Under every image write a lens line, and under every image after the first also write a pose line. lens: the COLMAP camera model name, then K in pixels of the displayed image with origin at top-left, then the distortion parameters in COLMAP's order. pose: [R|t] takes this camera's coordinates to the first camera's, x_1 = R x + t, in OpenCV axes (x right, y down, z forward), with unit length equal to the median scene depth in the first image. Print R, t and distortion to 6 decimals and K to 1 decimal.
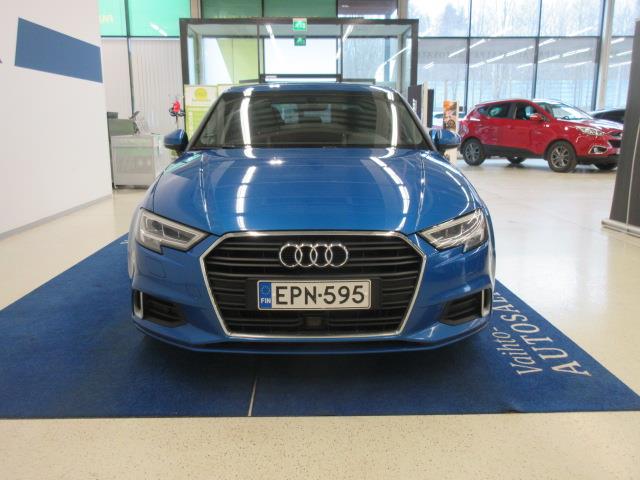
lens RADIAL K [[568.4, 0, 317.8], [0, 568.4, 241.0], [0, 0, 1]] dist [-0.001213, 0.000895]
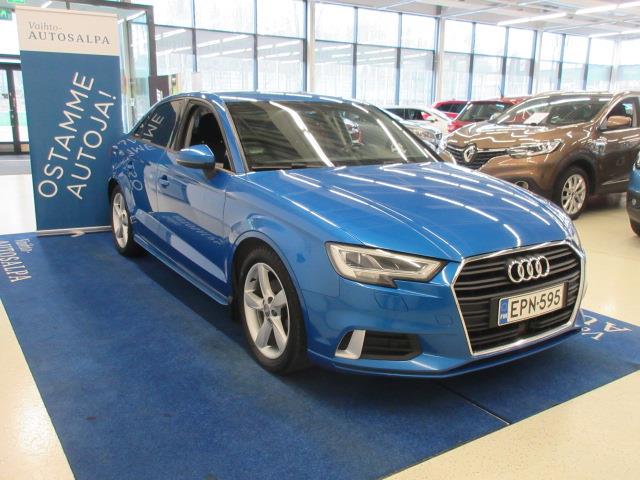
lens RADIAL K [[568.4, 0, 316.7], [0, 568.4, 238.6], [0, 0, 1]] dist [-0.001213, 0.000895]
pose [[0.844637, -0.099487, 0.526013, -0.946578], [0.088441, 0.995010, 0.046178, -0.123408], [-0.527983, 0.007518, 0.849222, 0.269367]]
